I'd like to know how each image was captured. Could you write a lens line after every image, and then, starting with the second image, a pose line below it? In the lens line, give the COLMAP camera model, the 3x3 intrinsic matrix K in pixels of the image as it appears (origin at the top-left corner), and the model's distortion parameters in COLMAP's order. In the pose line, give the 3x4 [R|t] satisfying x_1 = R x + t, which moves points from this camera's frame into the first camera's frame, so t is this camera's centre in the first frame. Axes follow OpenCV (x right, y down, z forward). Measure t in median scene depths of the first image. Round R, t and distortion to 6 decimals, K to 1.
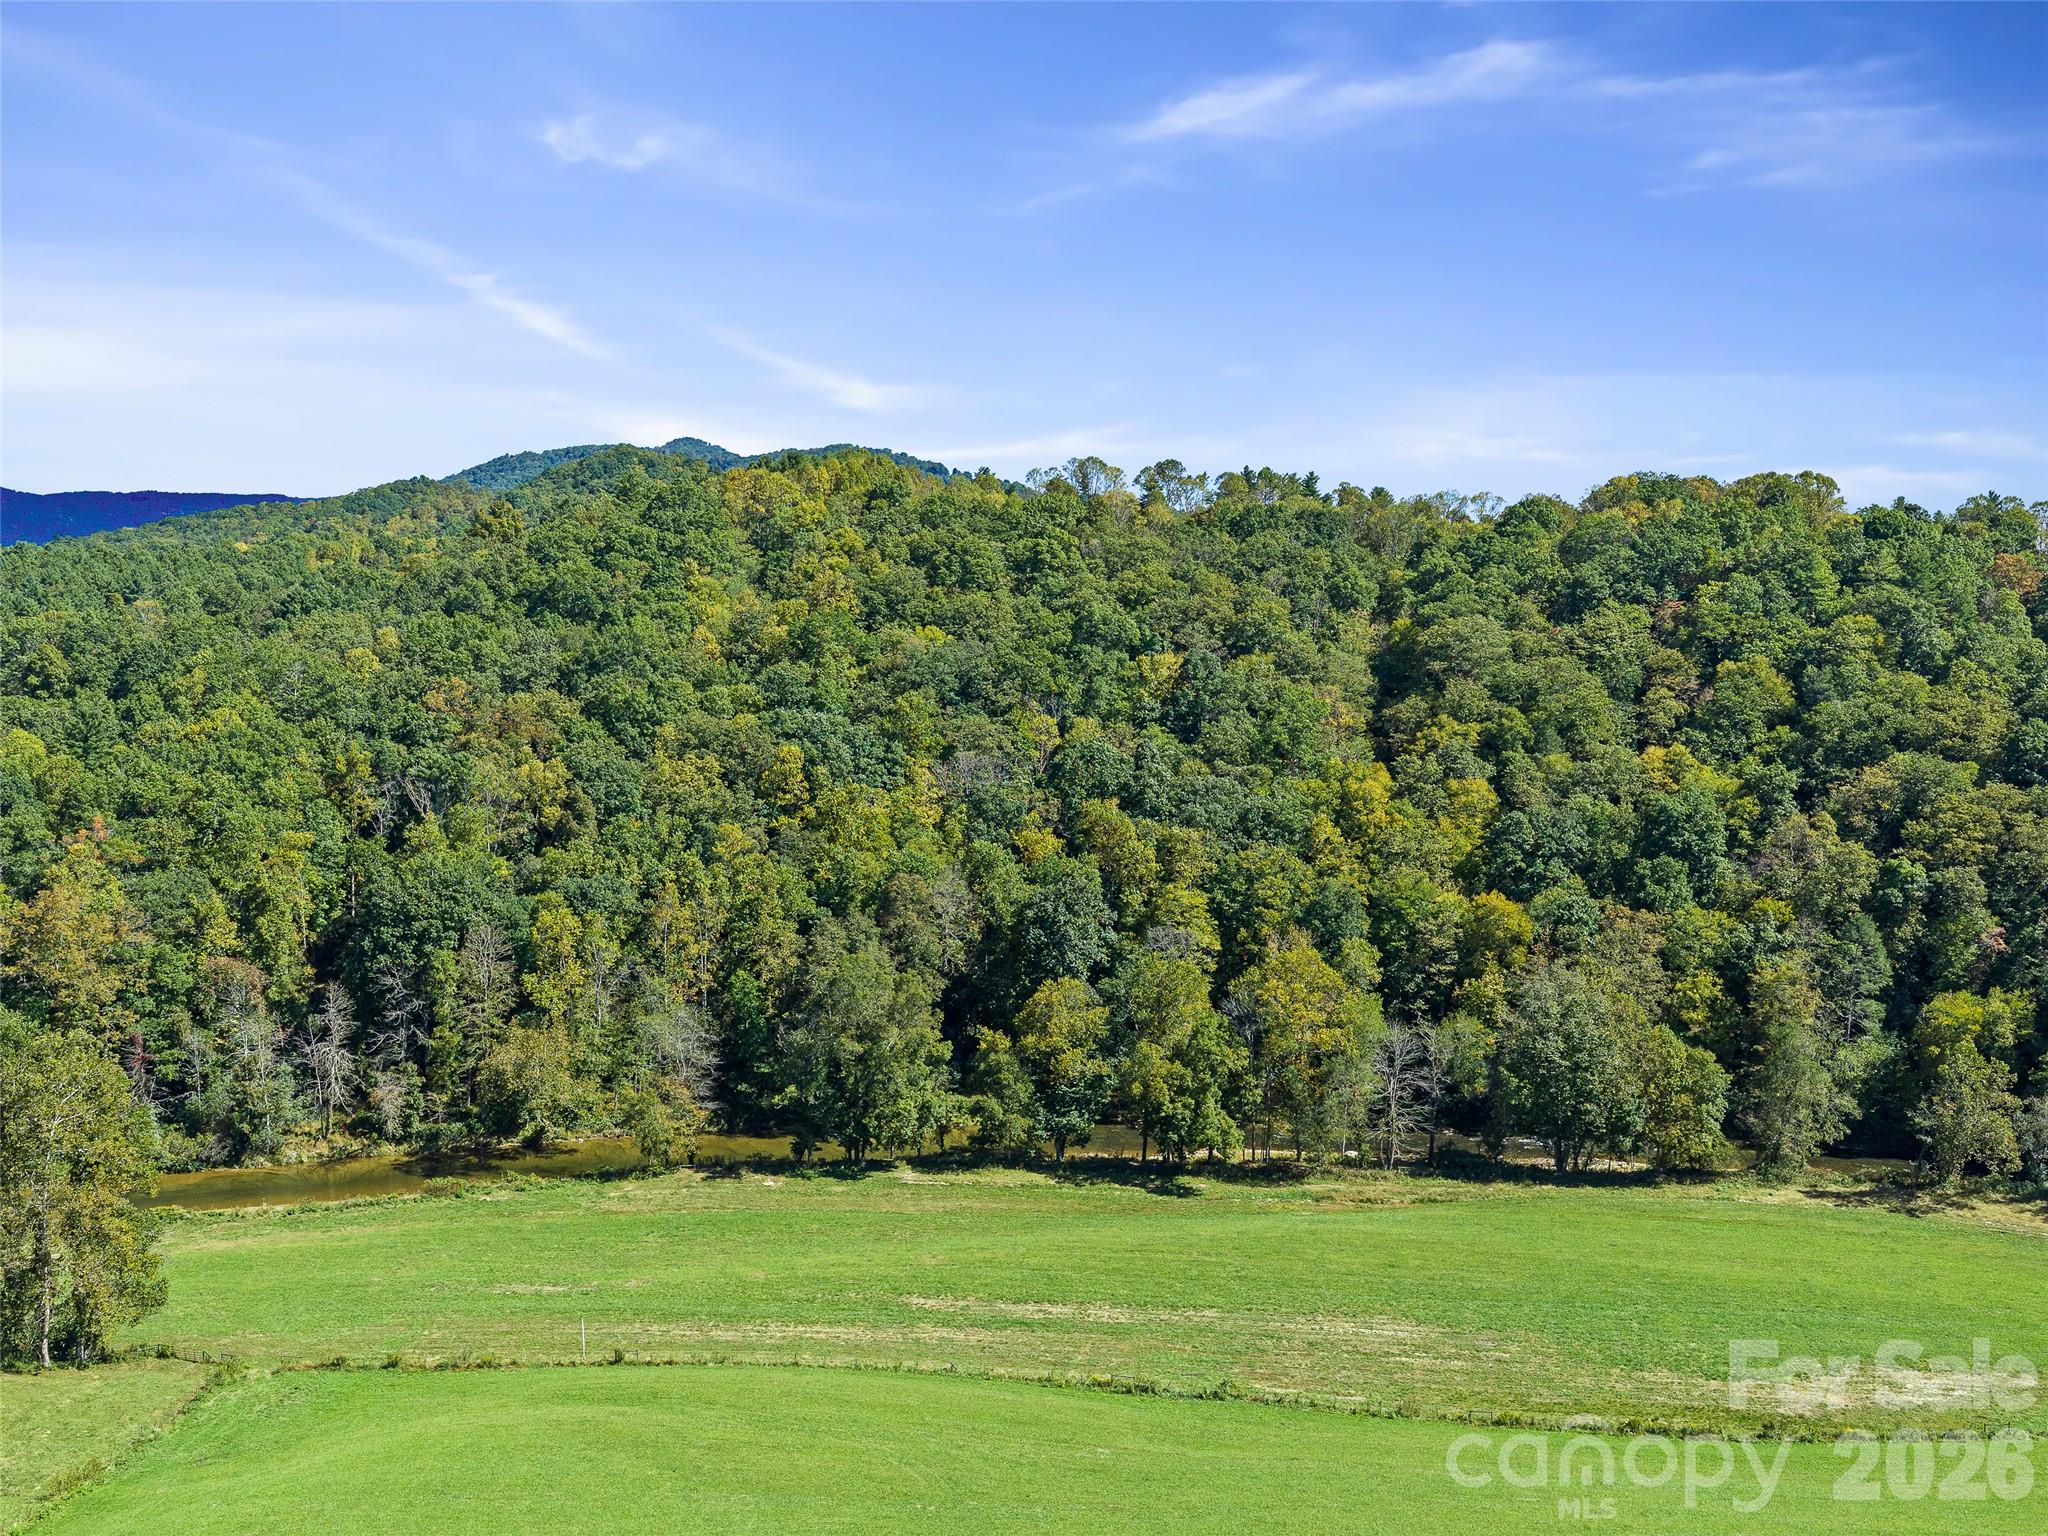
lens RADIAL K [[1910.7, 0, 1024.0], [0, 1910.7, 768.0], [0, 0, 1]] dist [0.020736, -0.019715]
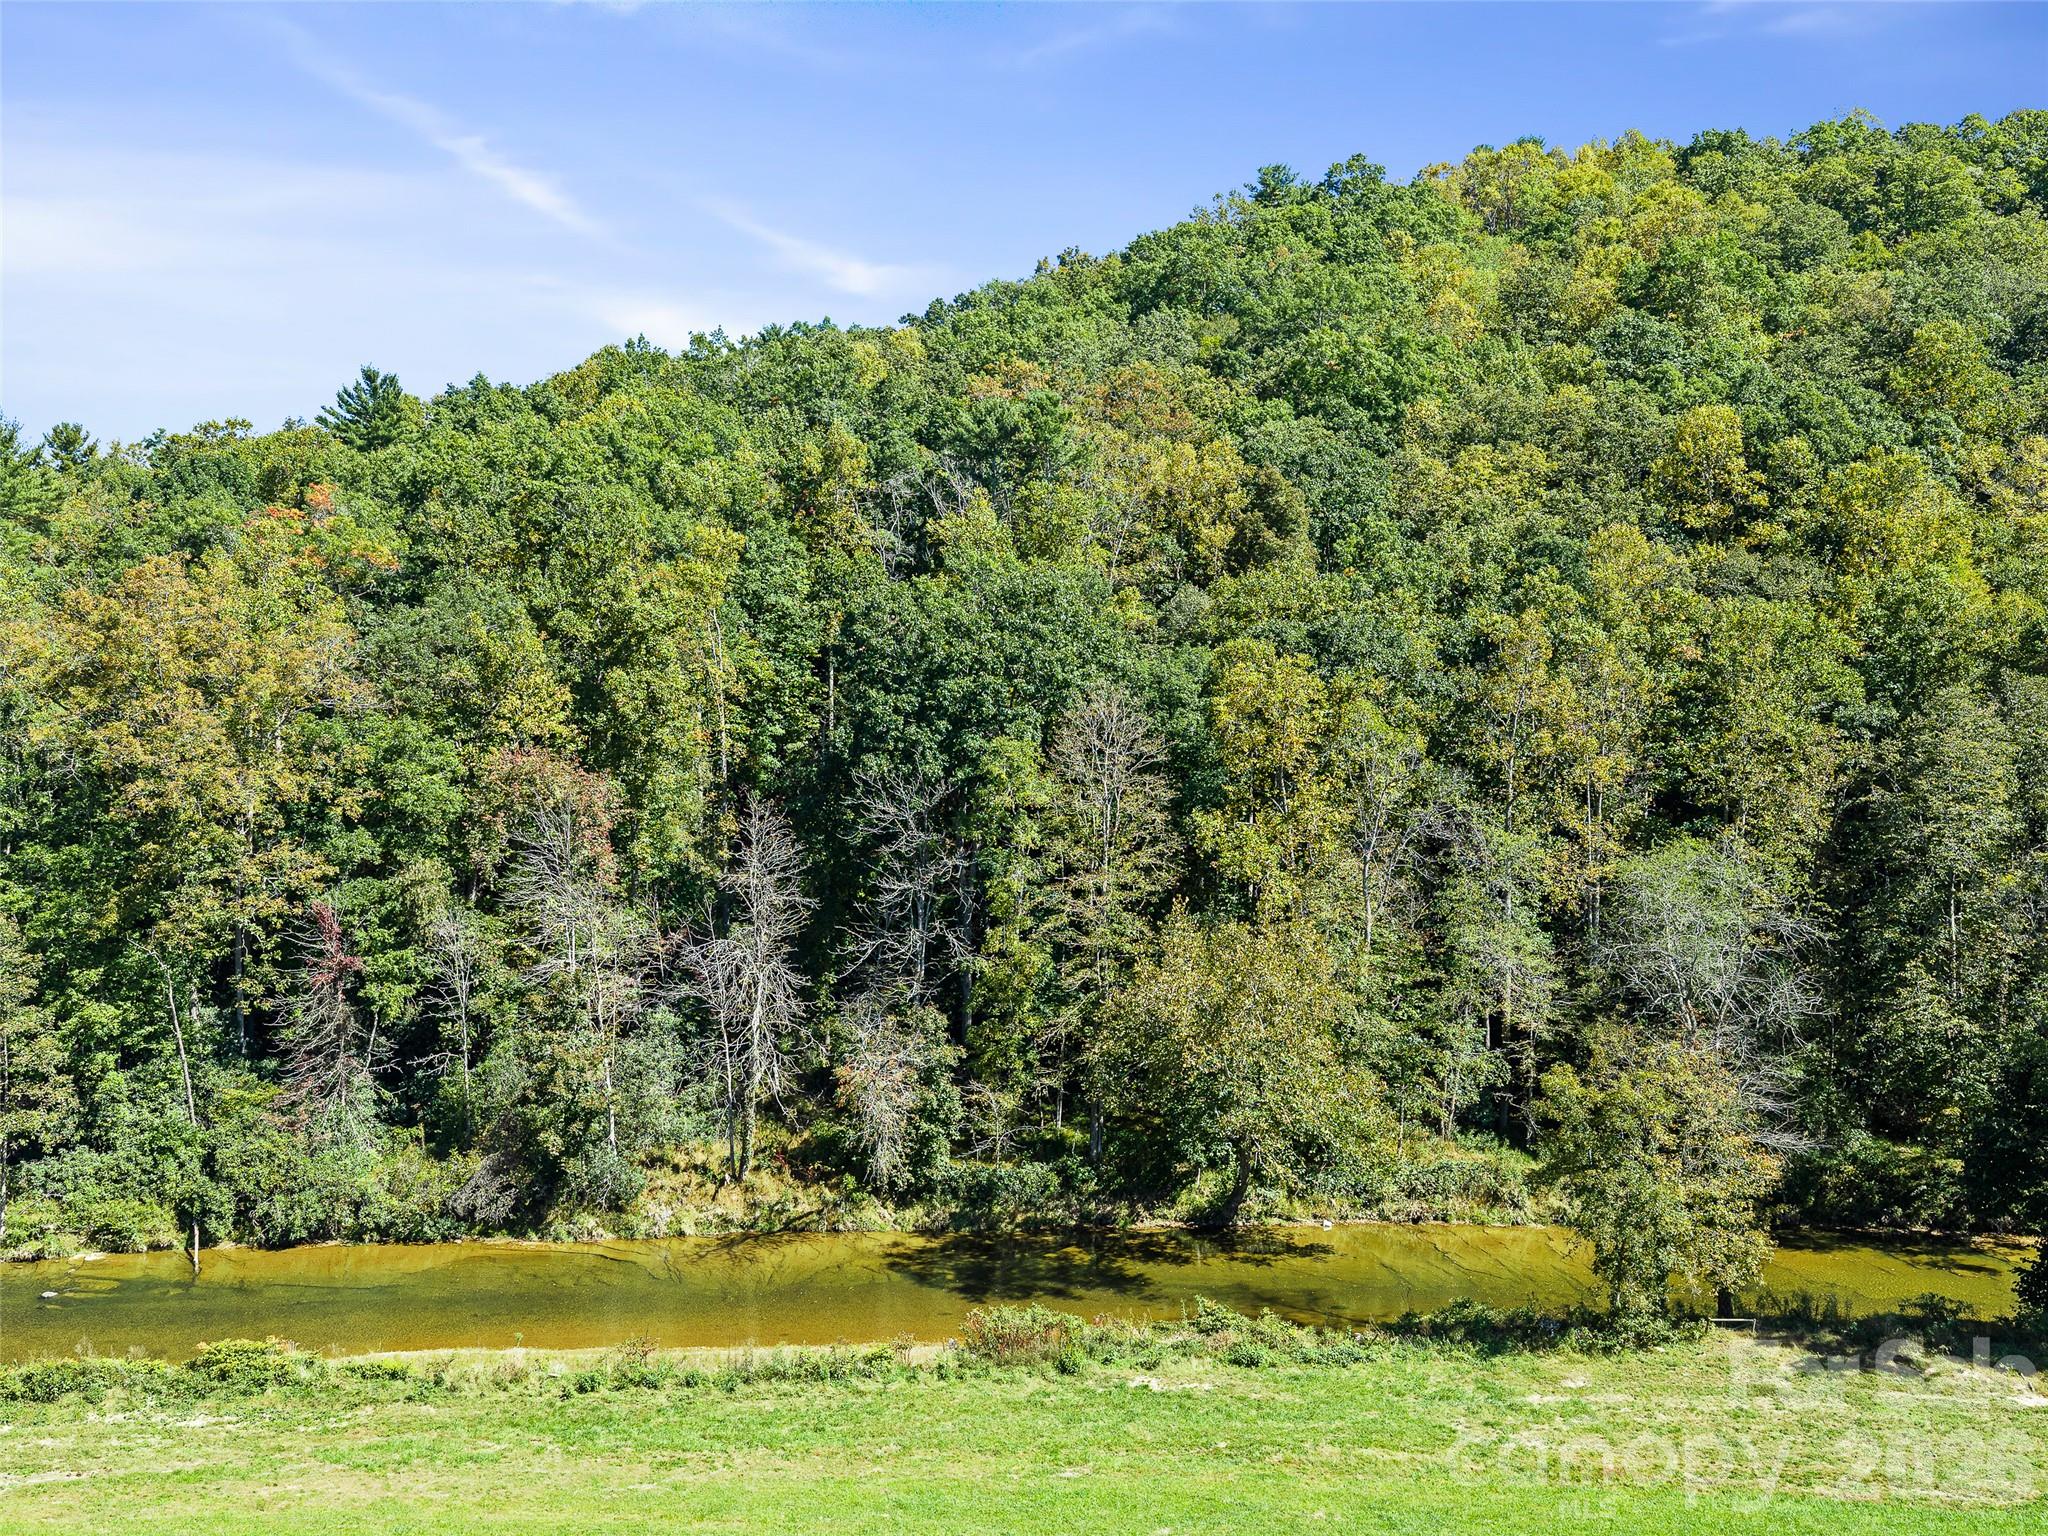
lens RADIAL K [[1910.7, 0, 1024.0], [0, 1910.7, 768.0], [0, 0, 1]] dist [0.020736, -0.019715]
pose [[0.965431, -0.001904, -0.260653, -0.192853], [-0.011628, 0.998663, -0.050362, 0.122233], [0.260401, 0.051651, 0.964118, 0.602365]]
